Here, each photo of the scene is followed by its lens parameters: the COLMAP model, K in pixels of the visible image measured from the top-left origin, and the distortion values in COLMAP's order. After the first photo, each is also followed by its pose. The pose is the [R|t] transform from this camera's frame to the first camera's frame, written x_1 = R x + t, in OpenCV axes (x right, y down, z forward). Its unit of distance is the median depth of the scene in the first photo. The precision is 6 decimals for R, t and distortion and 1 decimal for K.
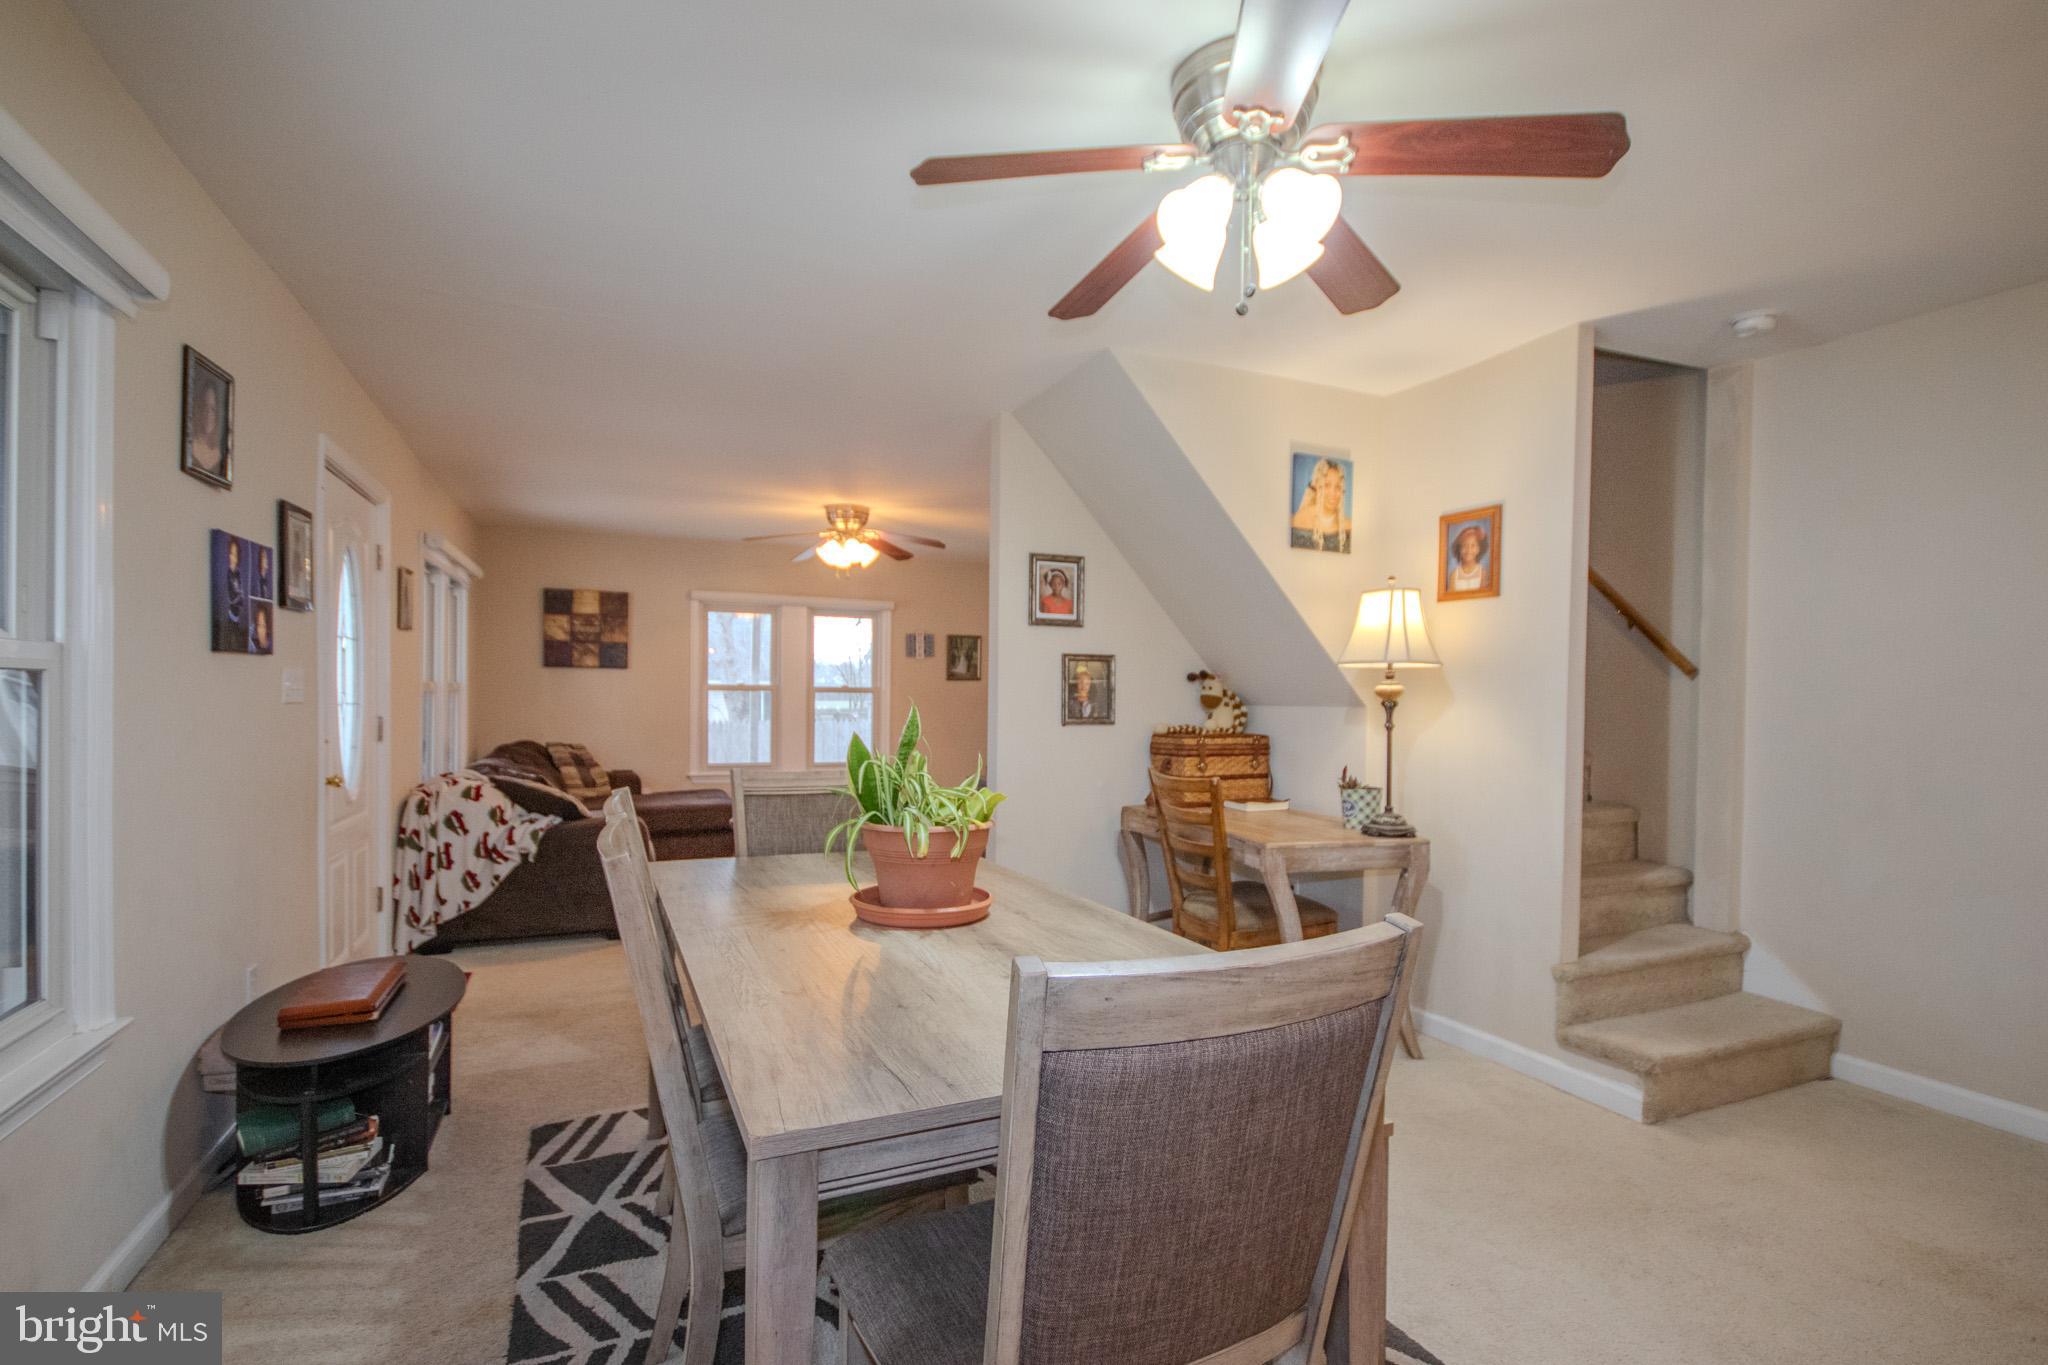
lens RADIAL K [[952.4, 0, 981.6], [0, 952.4, 708.5], [0, 0, 1]] dist [0.009017, -0.008236]
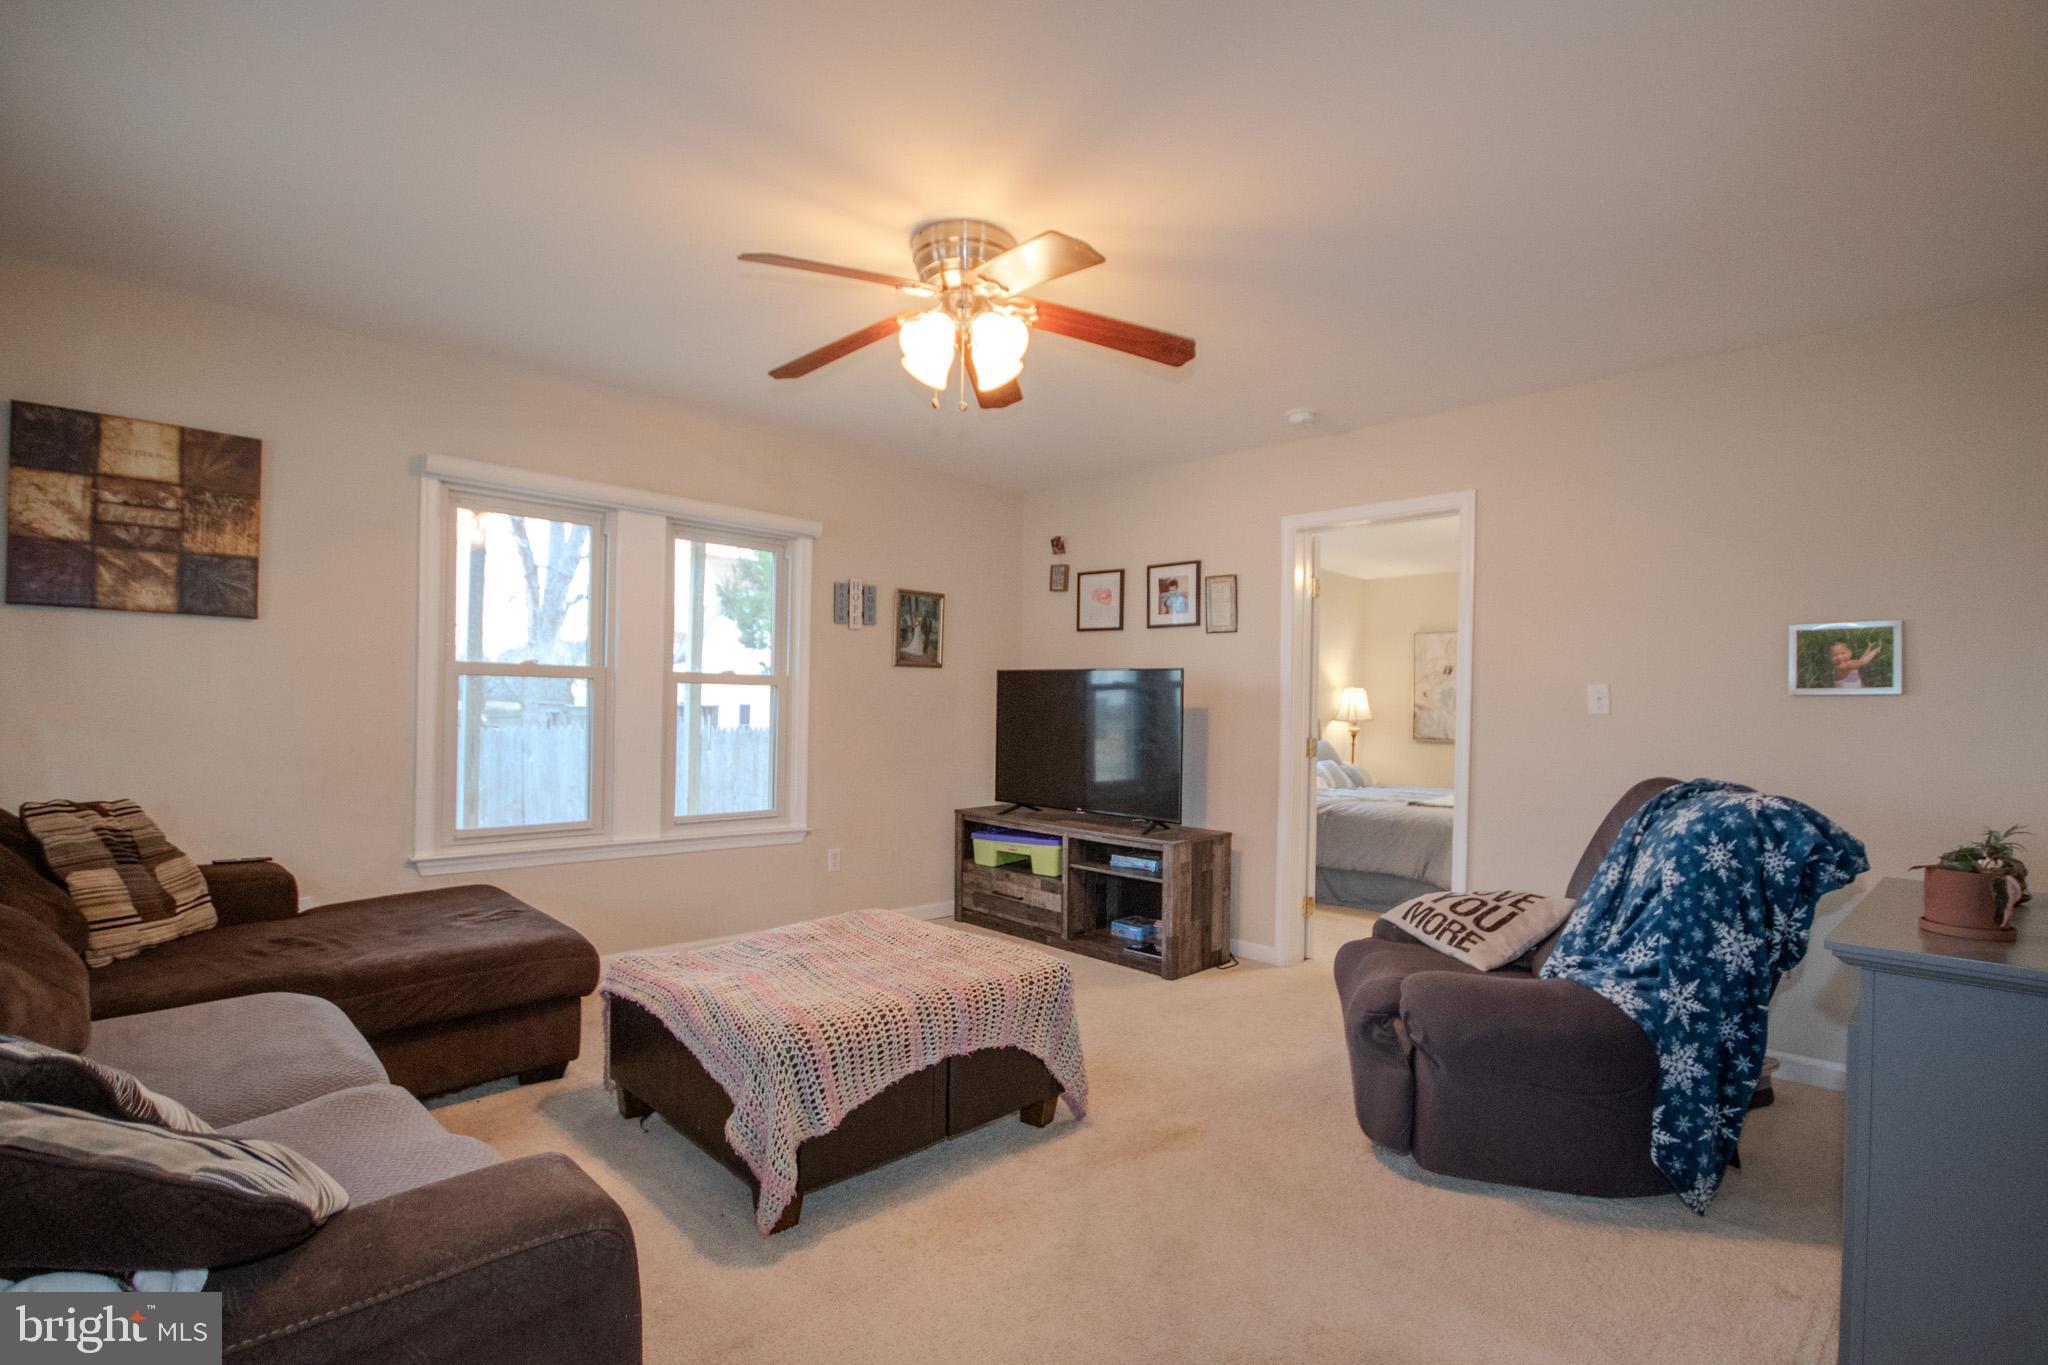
lens RADIAL K [[952.4, 0, 964.4], [0, 952.4, 712.6], [0, 0, 1]] dist [0.009017, -0.008236]
pose [[0.929611, 0.005912, 0.368494, -0.410748], [-0.006672, 0.999977, 0.000788, -0.003883], [-0.368481, -0.003191, 0.929630, 0.853336]]
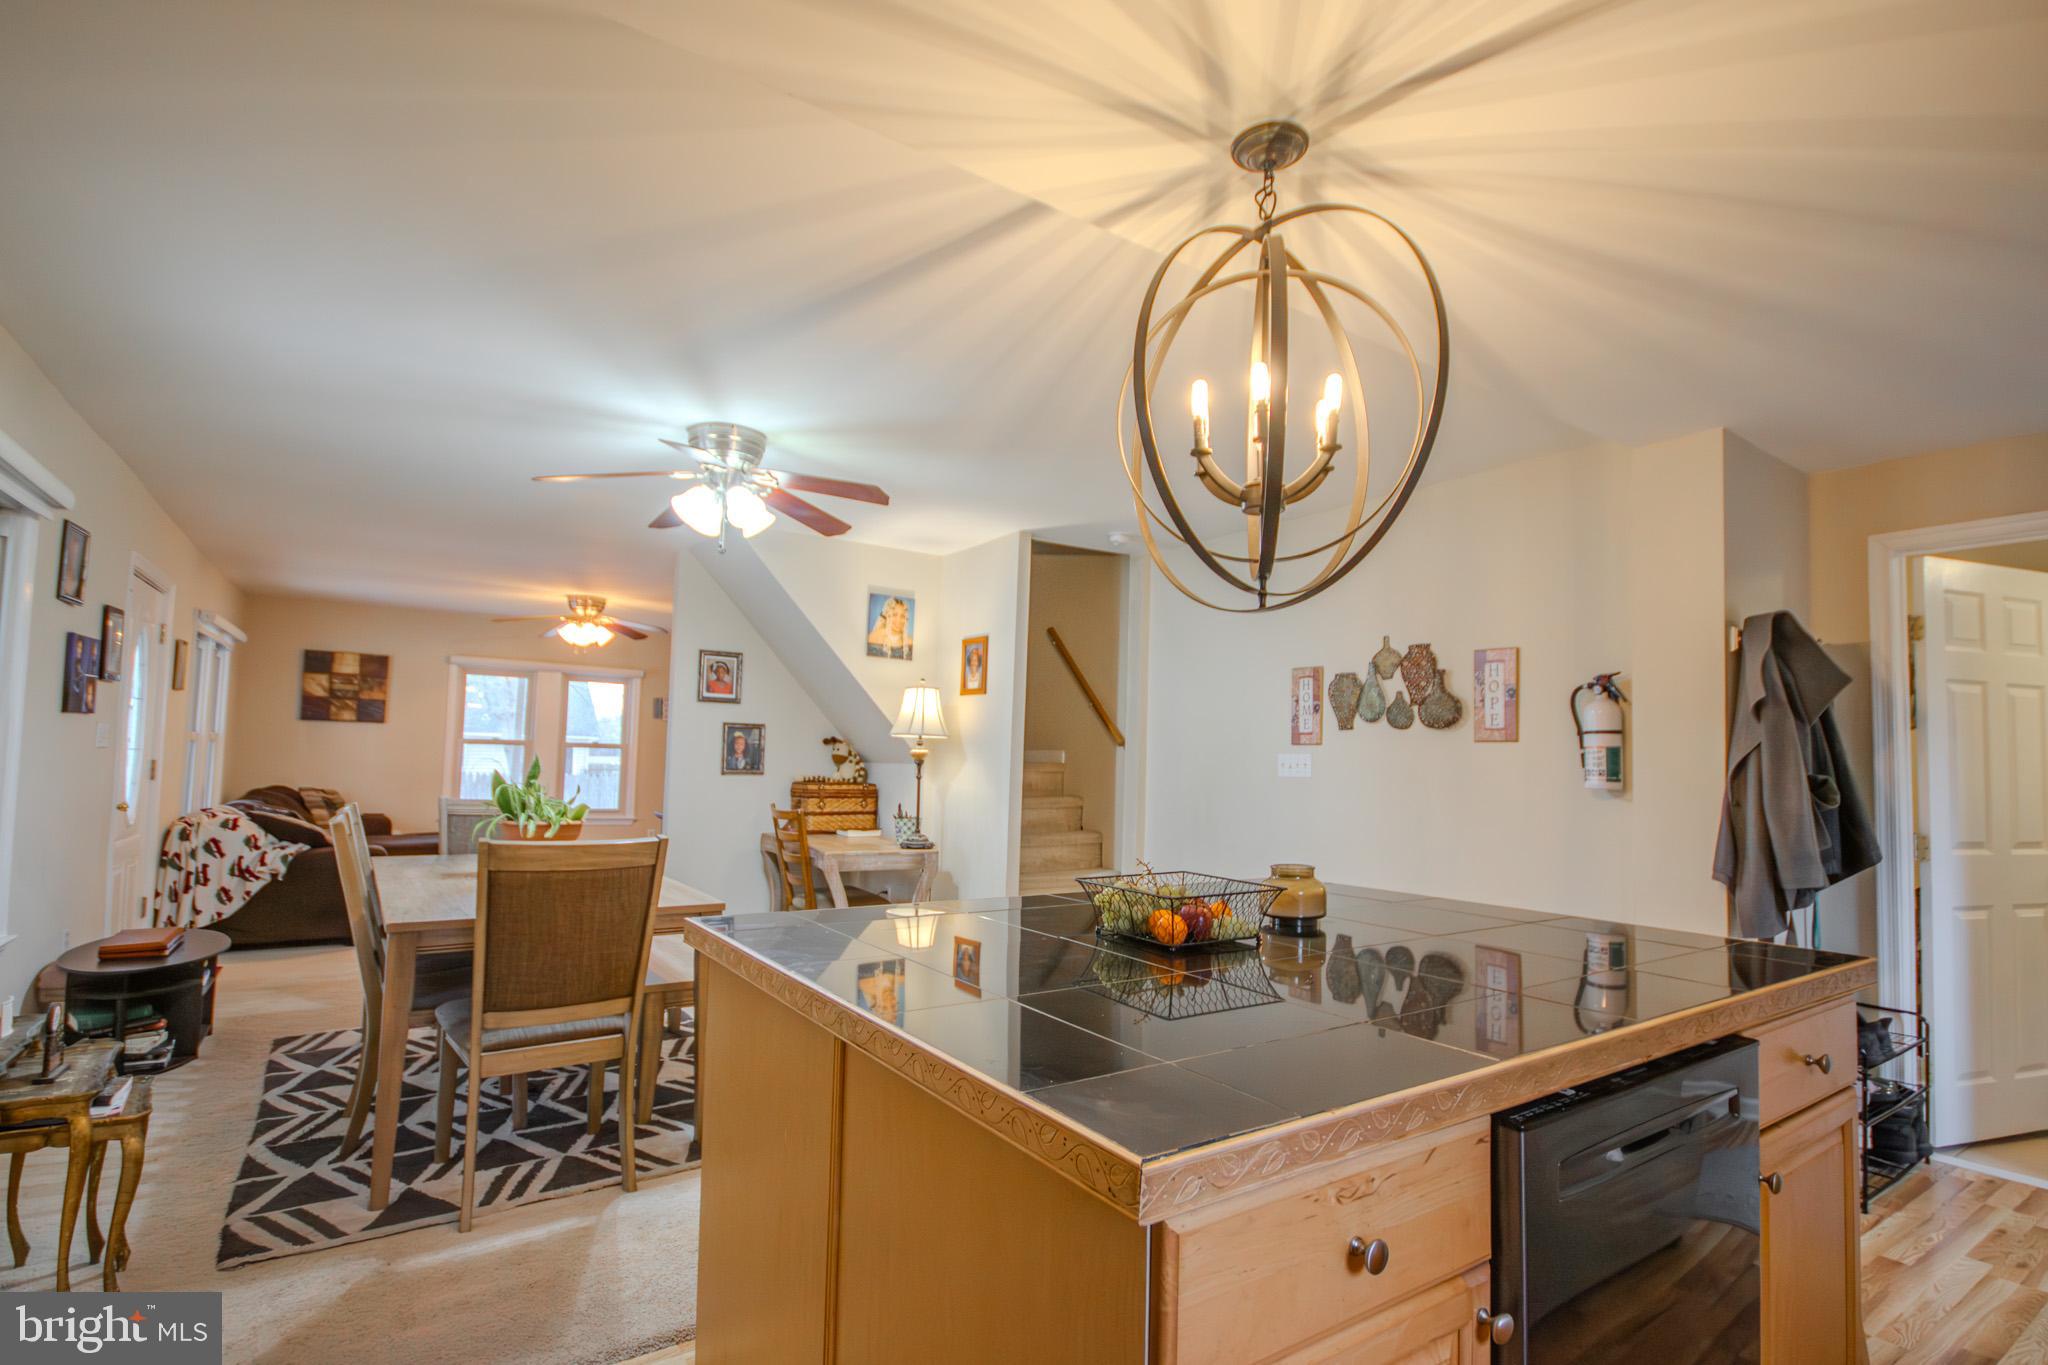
lens RADIAL K [[952.4, 0, 981.4], [0, 952.4, 703.9], [0, 0, 1]] dist [0.009017, -0.008236]
pose [[0.981506, 0.027342, 0.189471, 0.180743], [-0.014381, 0.997482, -0.069445, 0.005898], [-0.190893, 0.065436, 0.979427, -0.404200]]
